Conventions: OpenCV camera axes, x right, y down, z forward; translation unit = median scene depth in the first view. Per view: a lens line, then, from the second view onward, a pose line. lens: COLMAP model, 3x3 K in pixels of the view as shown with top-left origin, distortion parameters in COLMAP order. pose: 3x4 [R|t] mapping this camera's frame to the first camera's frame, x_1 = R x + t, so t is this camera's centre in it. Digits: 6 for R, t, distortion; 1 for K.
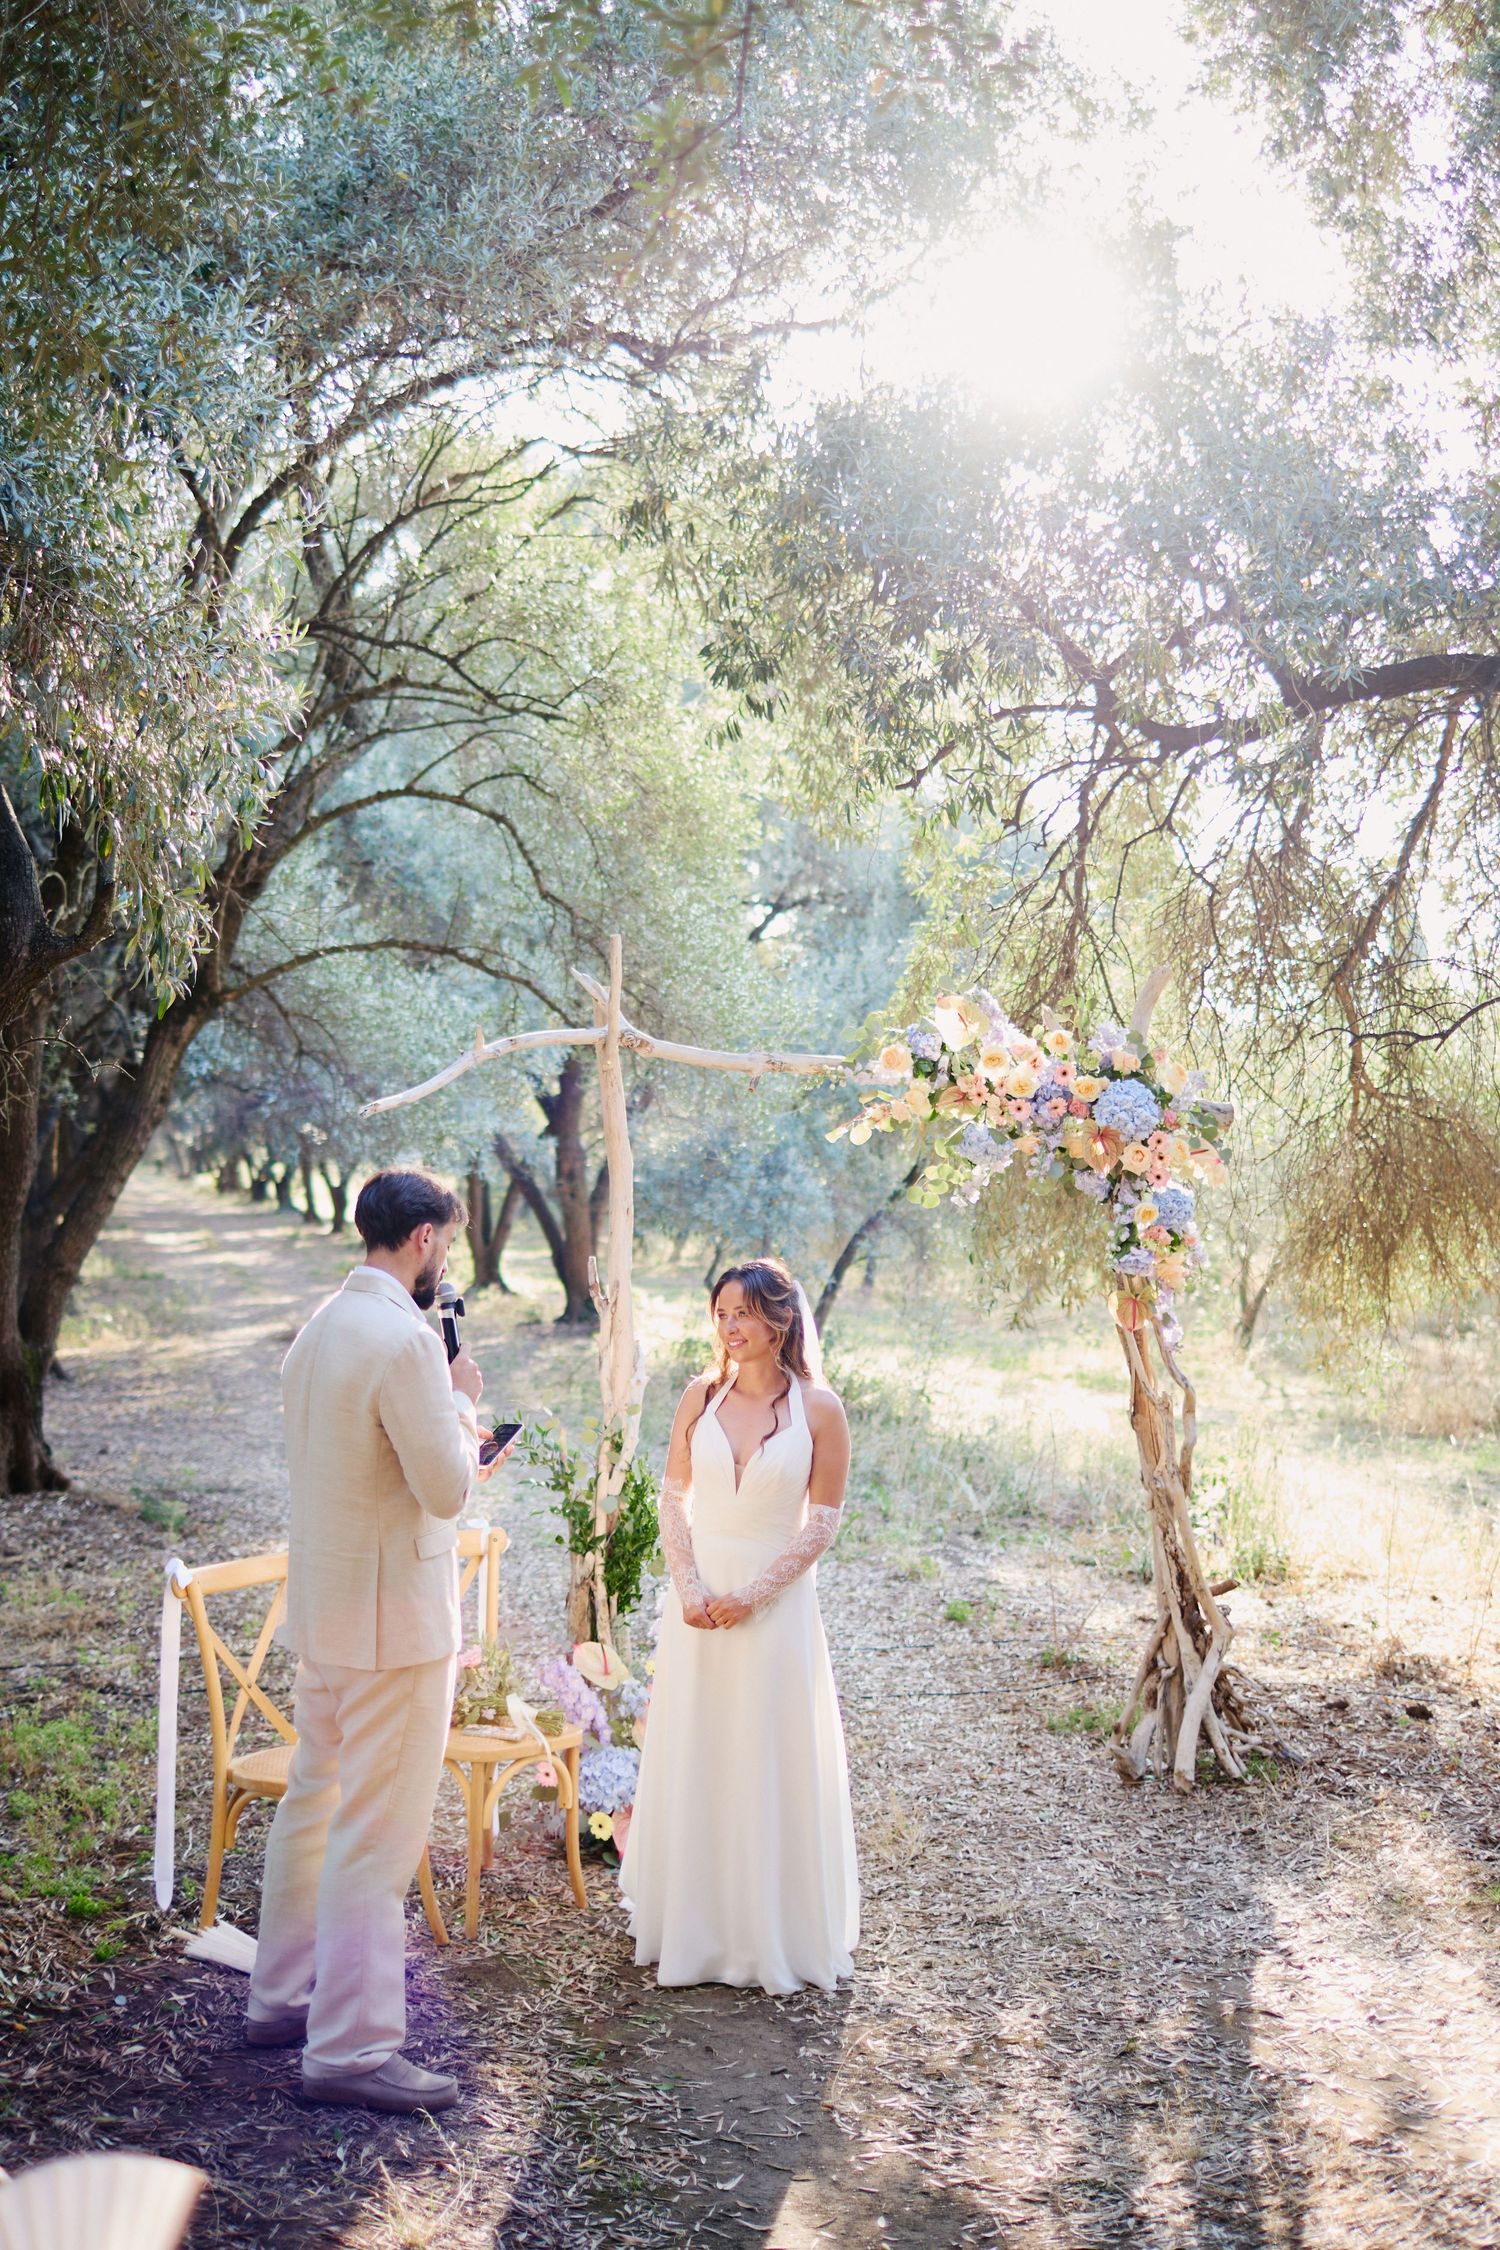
lens RADIAL K [[2392.0, 0, 745.8], [0, 2392.0, 1054.2], [0, 0, 1]] dist [-0.050789, 0.000000]
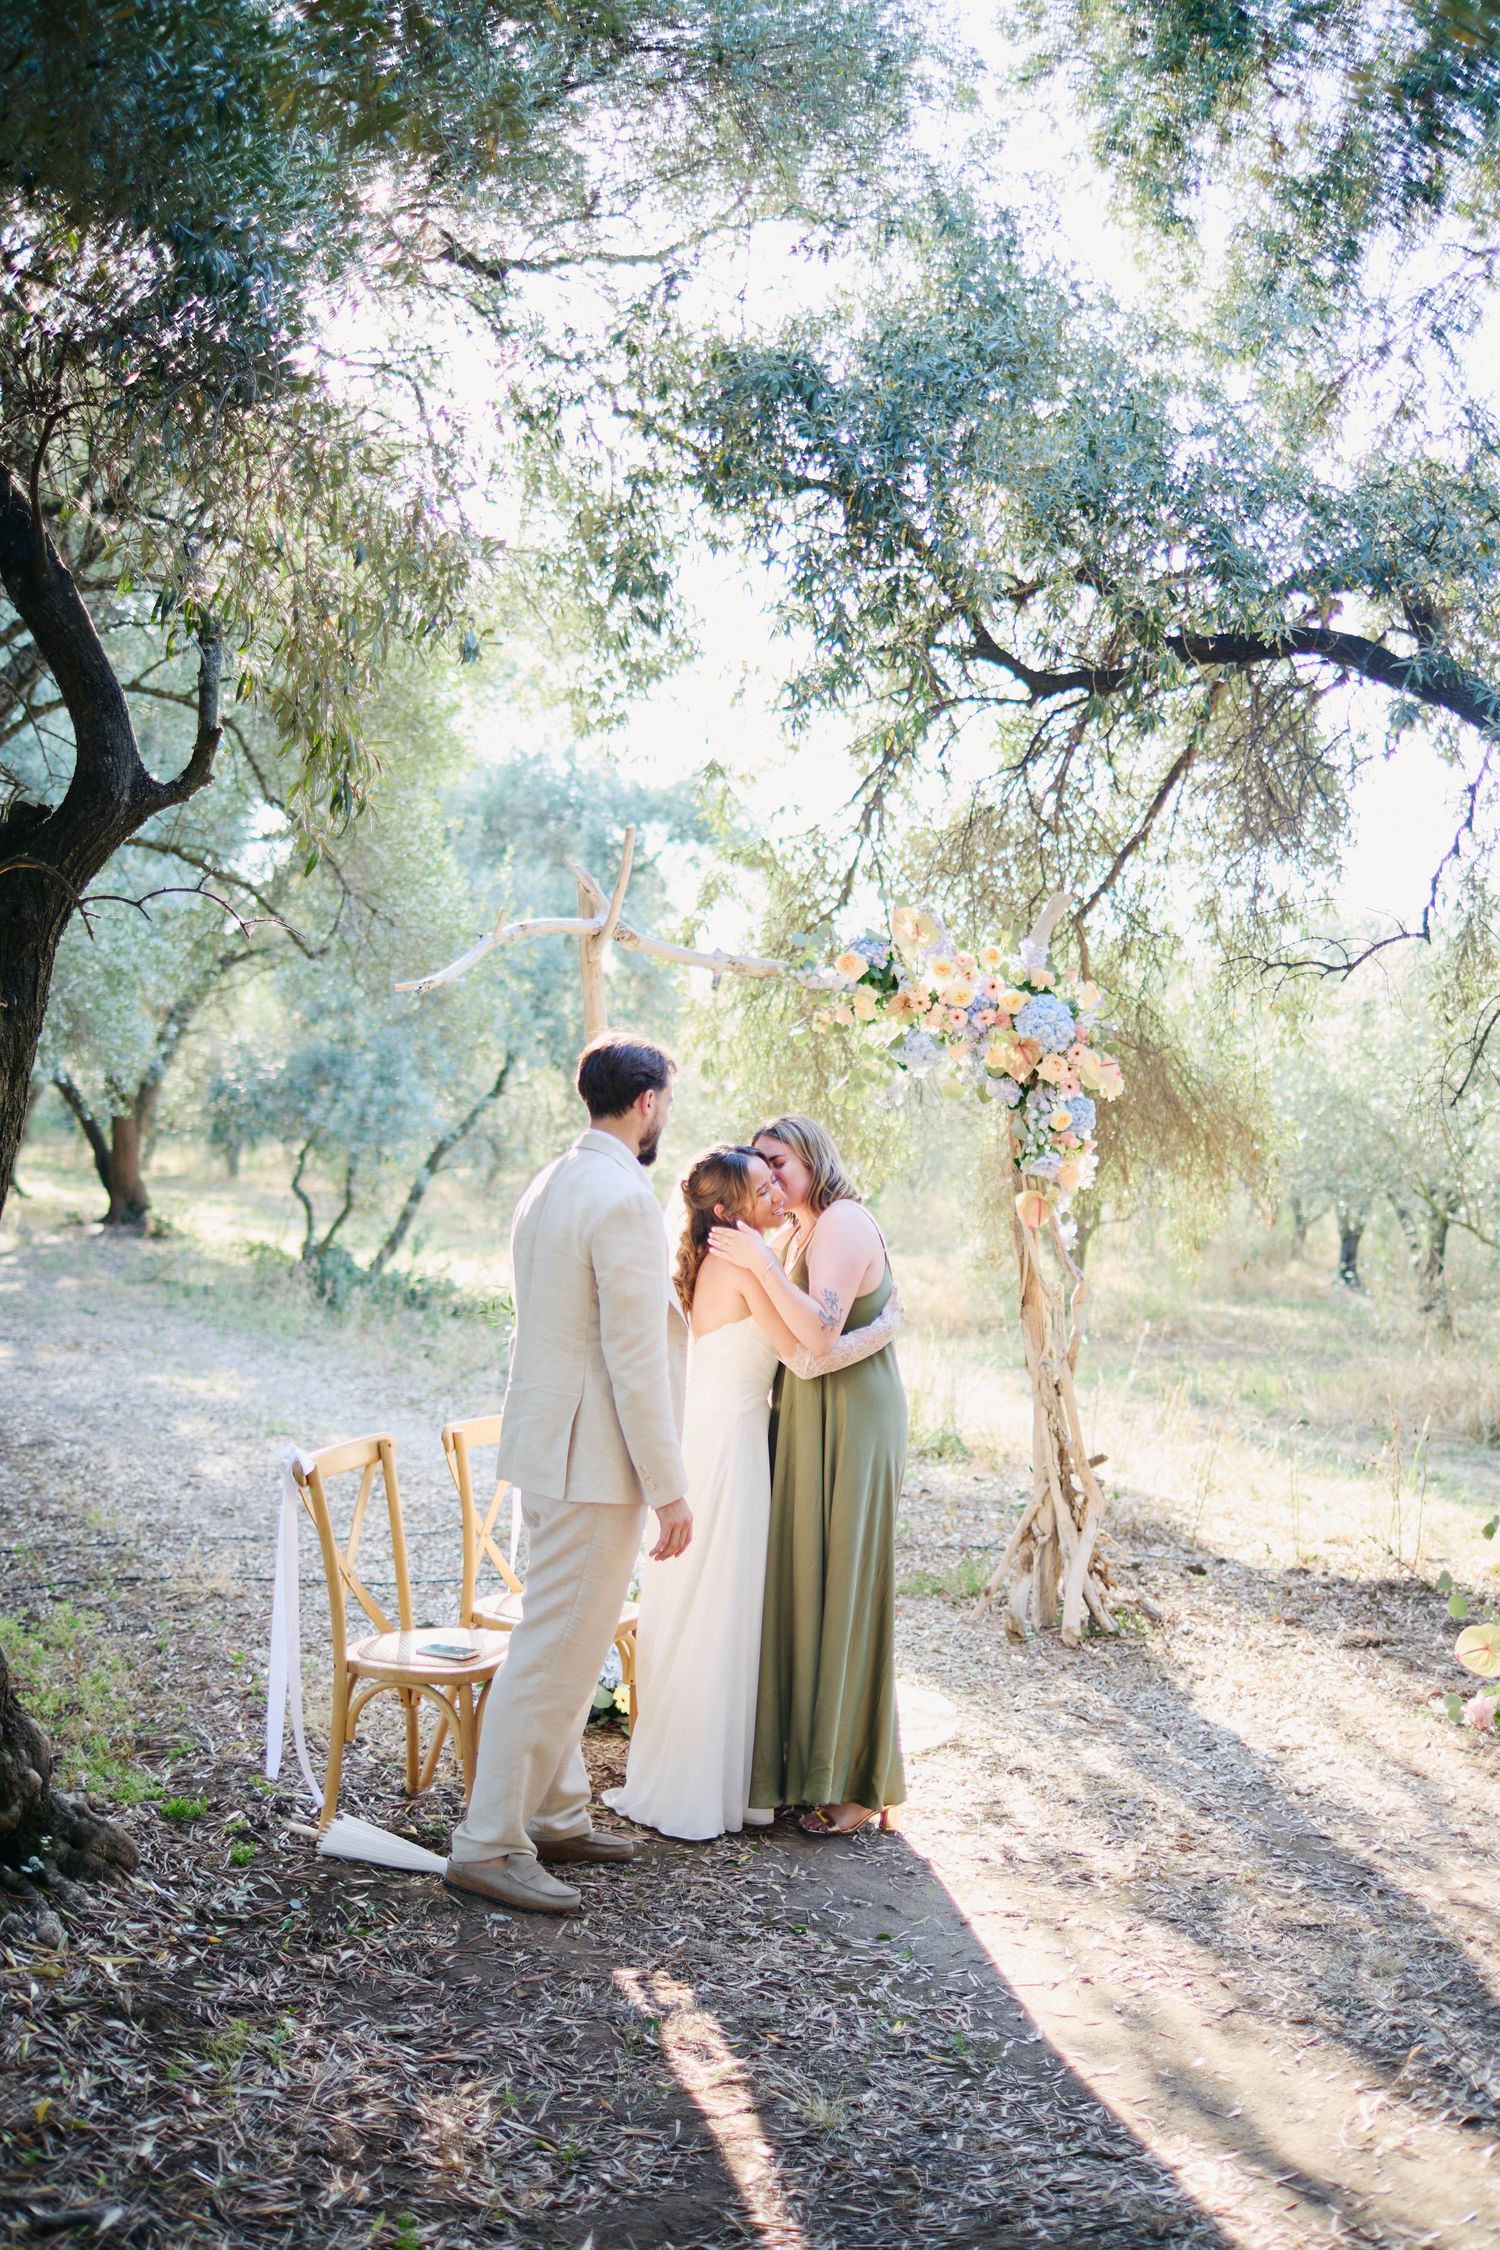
lens RADIAL K [[2159.9, 0, 757.9], [0, 2159.9, 1119.4], [0, 0, 1]] dist [-0.057423, 0.000000]
pose [[0.960481, 0.028900, 0.276840, -0.232117], [-0.044725, 0.997696, 0.051019, 0.022646], [-0.274728, -0.061385, 0.959561, 0.098611]]
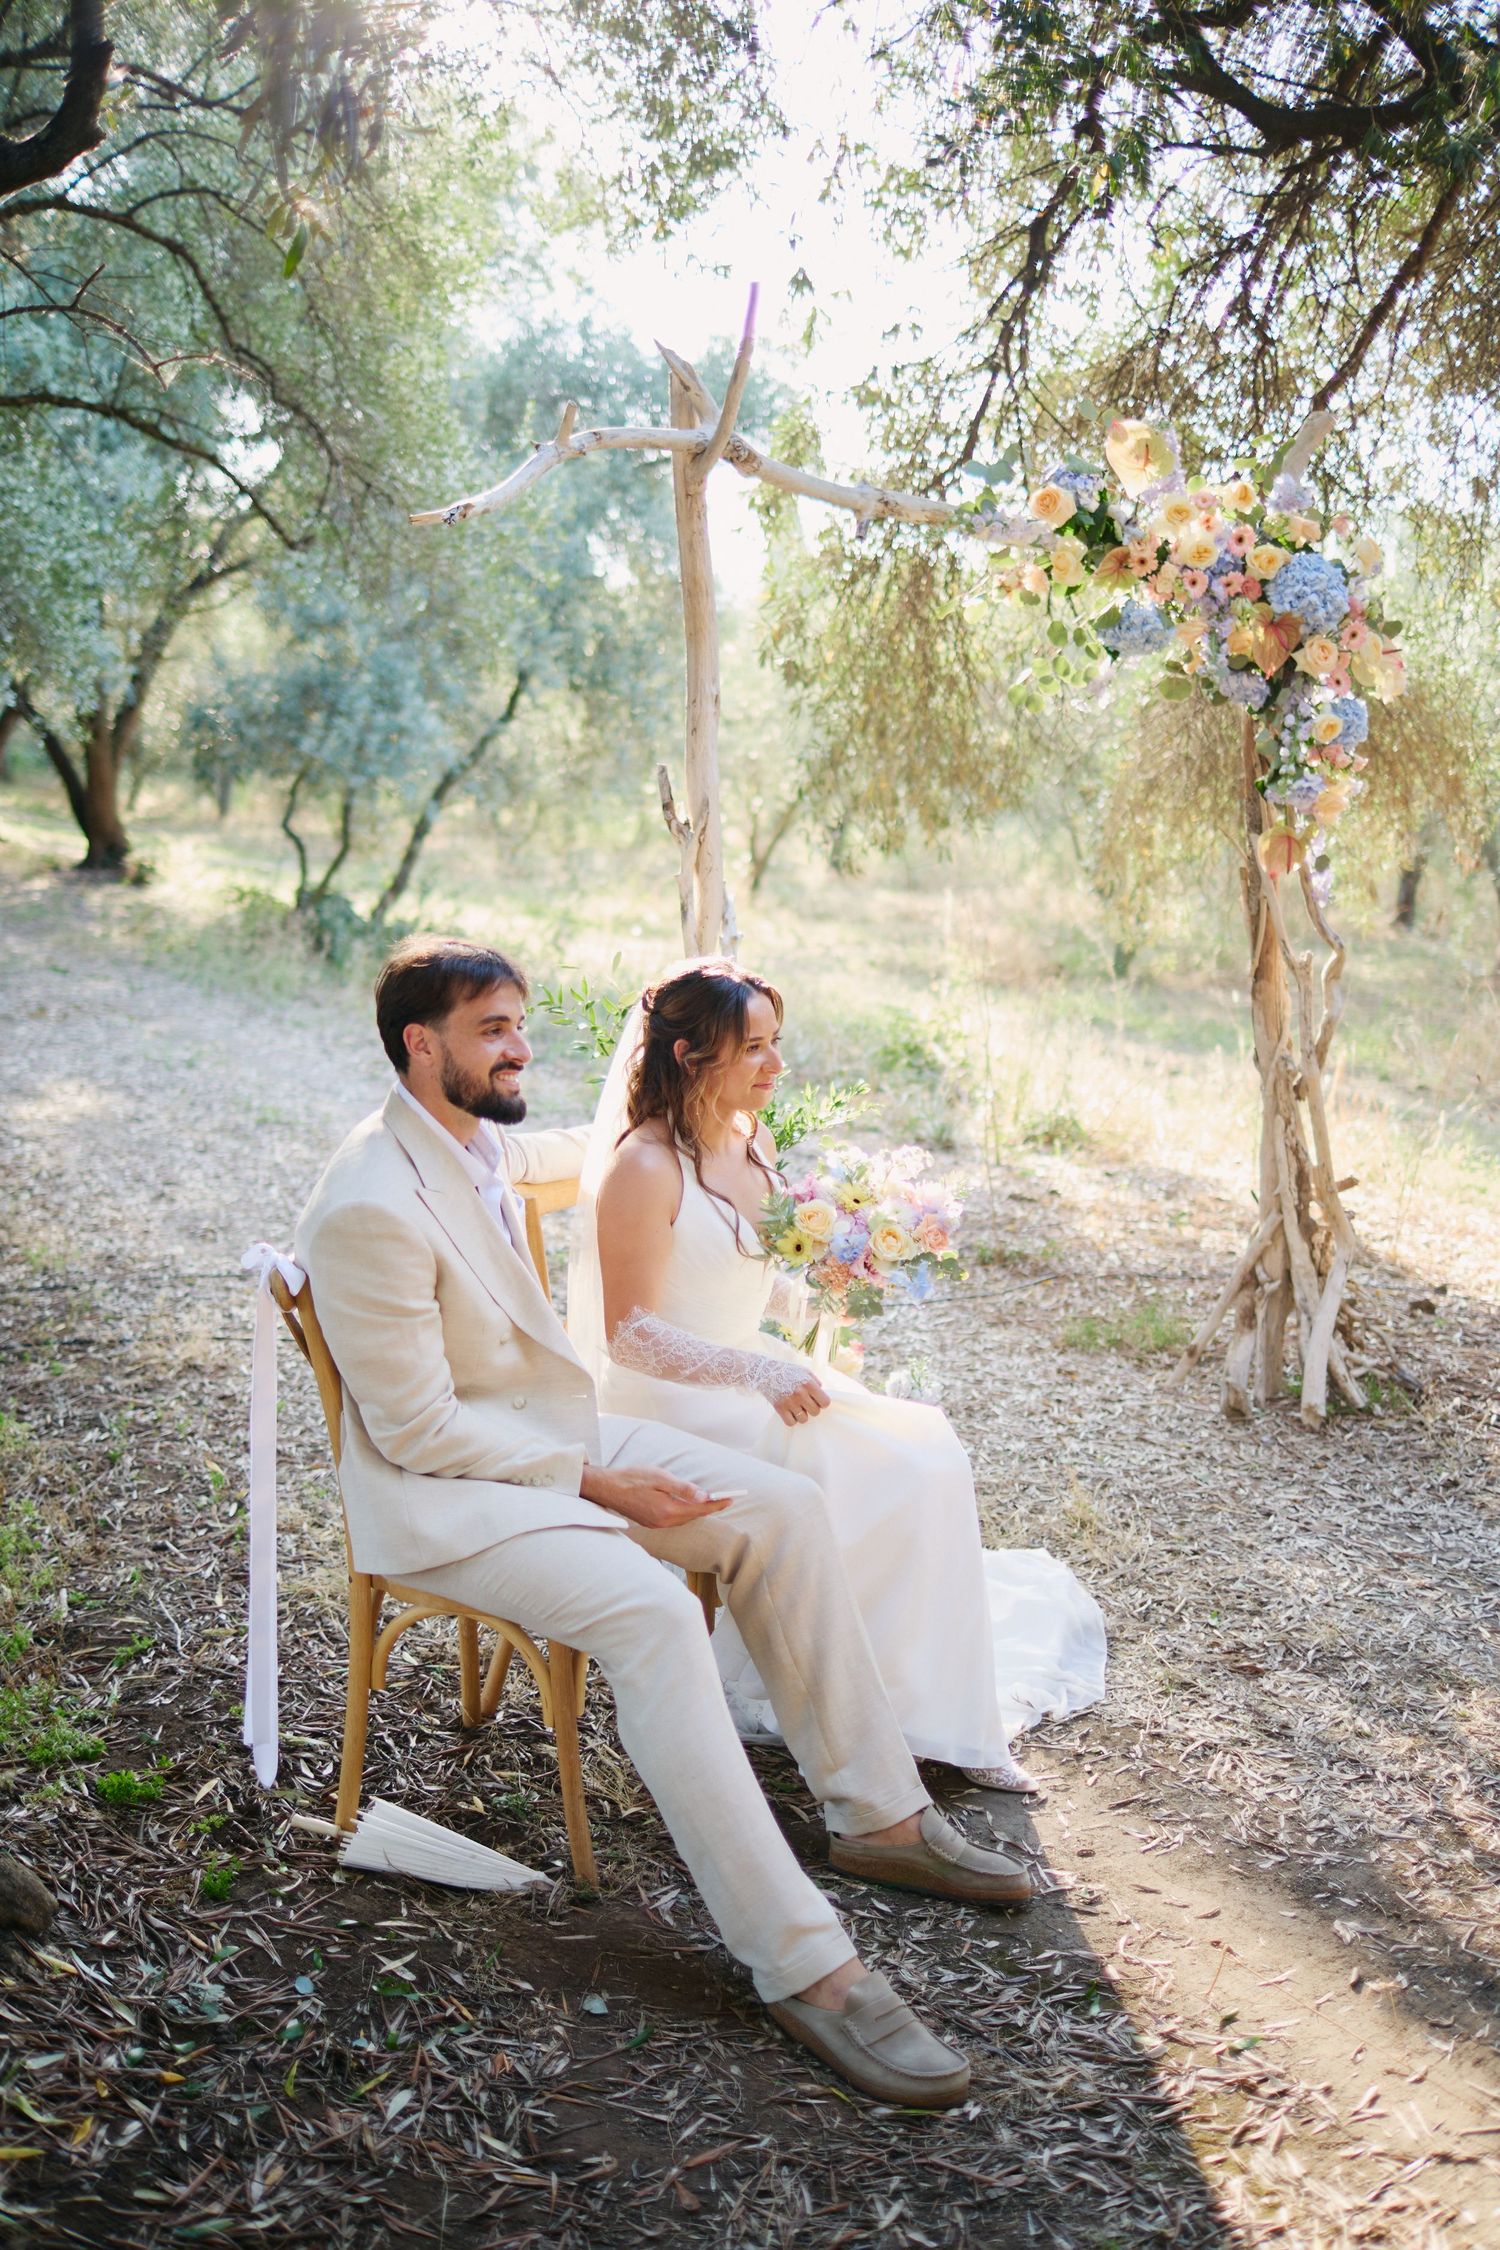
lens RADIAL K [[2159.9, 0, 718.3], [0, 2159.9, 1099.6], [0, 0, 1]] dist [-0.057423, 0.000000]
pose [[0.965109, -0.018188, 0.261215, -0.209044], [-0.038095, 0.977218, 0.208792, 0.045962], [-0.259062, -0.211458, 0.942429, 0.357896]]
